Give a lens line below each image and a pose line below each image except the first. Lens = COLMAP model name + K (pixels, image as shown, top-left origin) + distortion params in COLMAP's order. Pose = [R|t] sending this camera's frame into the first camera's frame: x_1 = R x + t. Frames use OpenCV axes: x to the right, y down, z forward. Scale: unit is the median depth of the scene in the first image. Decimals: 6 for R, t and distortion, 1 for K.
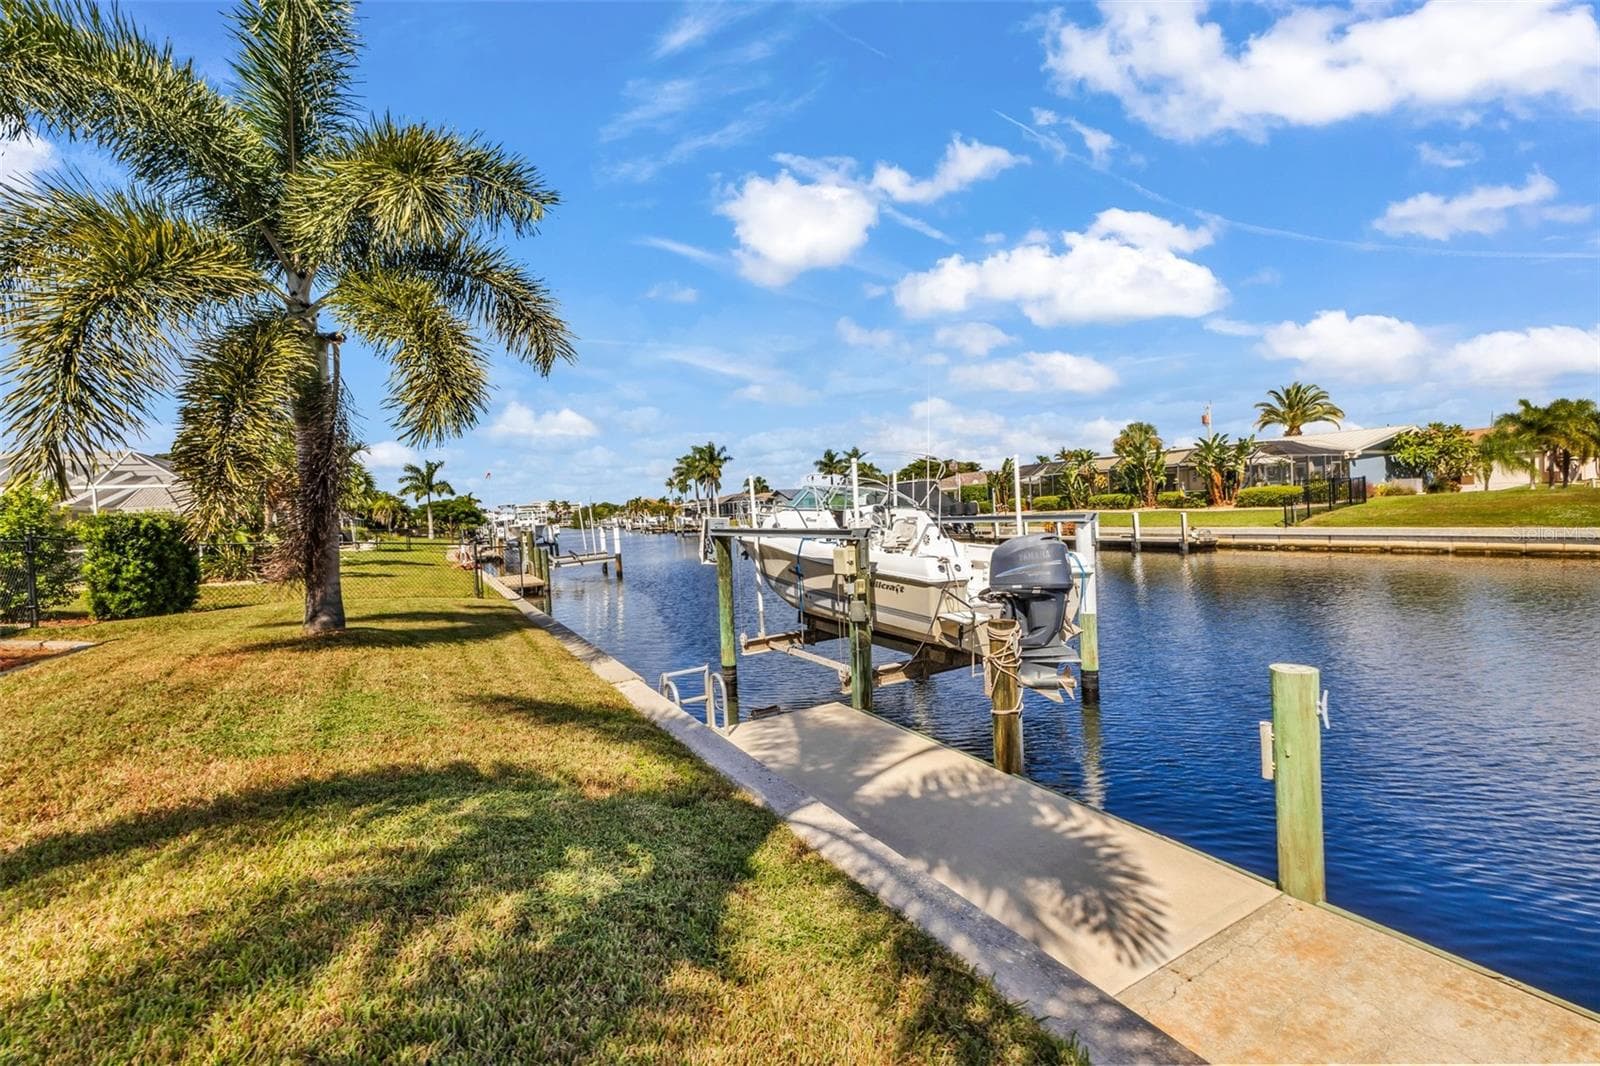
lens RADIAL K [[701.7, 0, 777.9], [0, 701.7, 529.2], [0, 0, 1]] dist [0.001004, 0.000239]
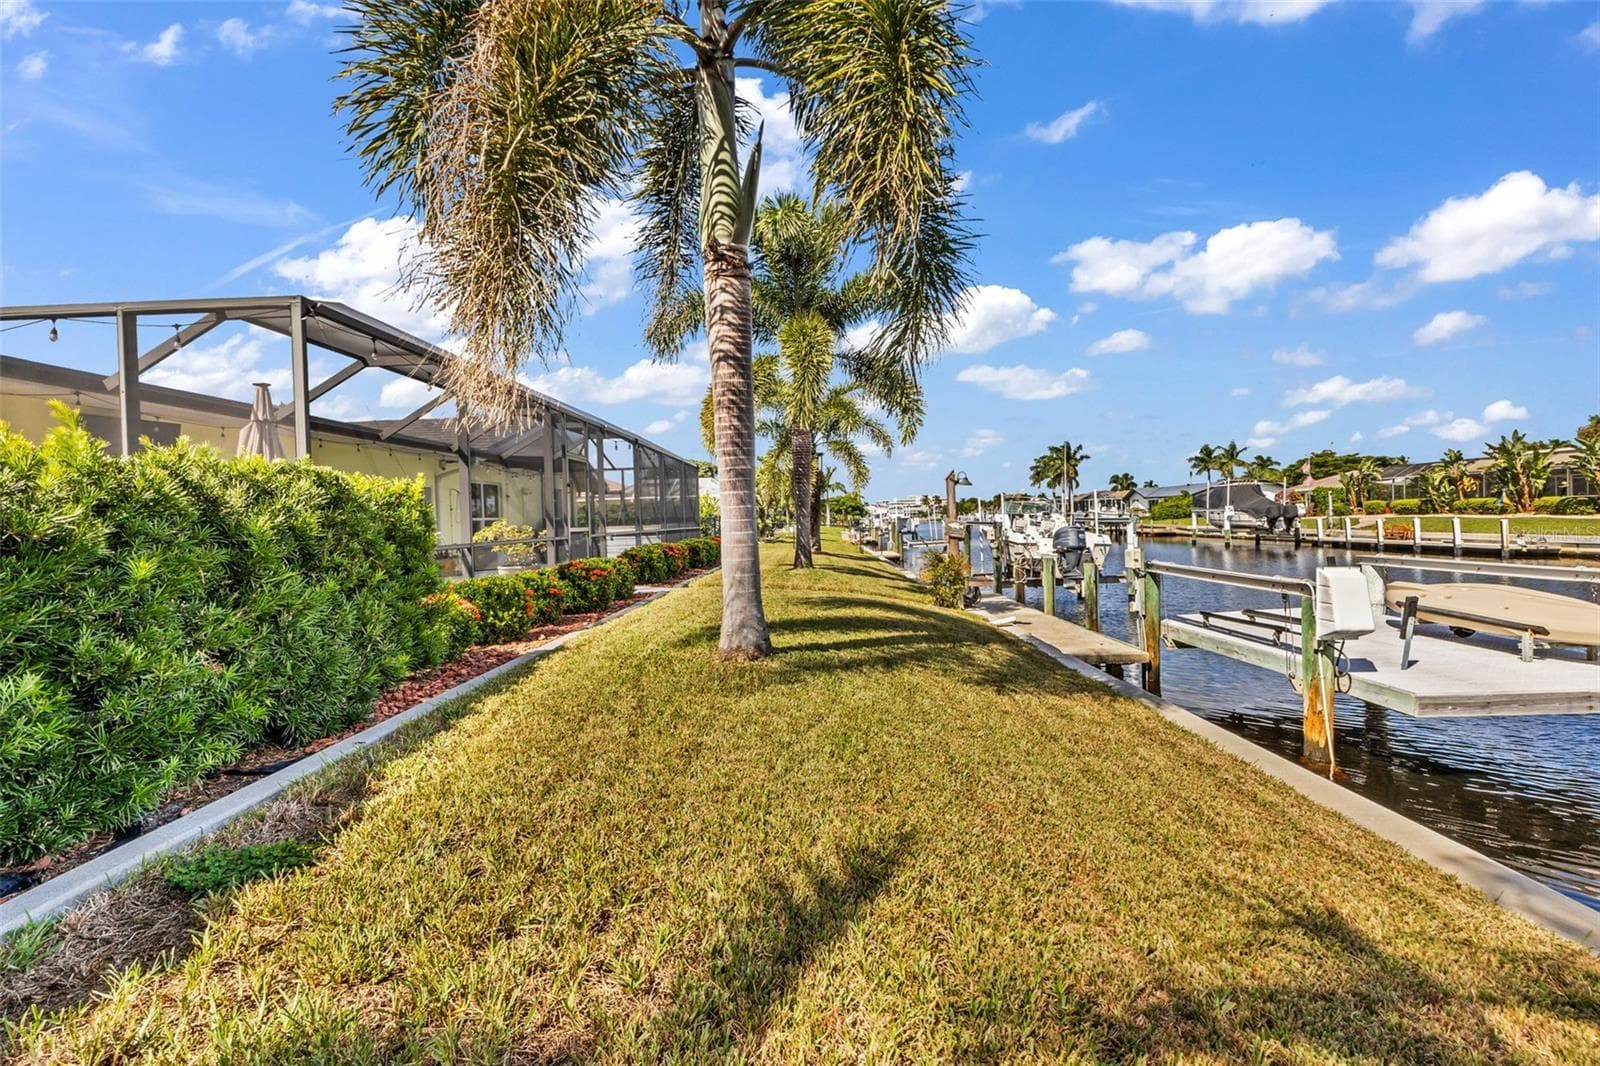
lens RADIAL K [[701.7, 0, 798.8], [0, 701.7, 531.7], [0, 0, 1]] dist [0.001004, 0.000239]
pose [[0.880825, 0.031686, -0.472381, 0.125409], [-0.025821, 0.999488, 0.018896, 0.000607], [0.472738, -0.004446, 0.881192, -0.294219]]
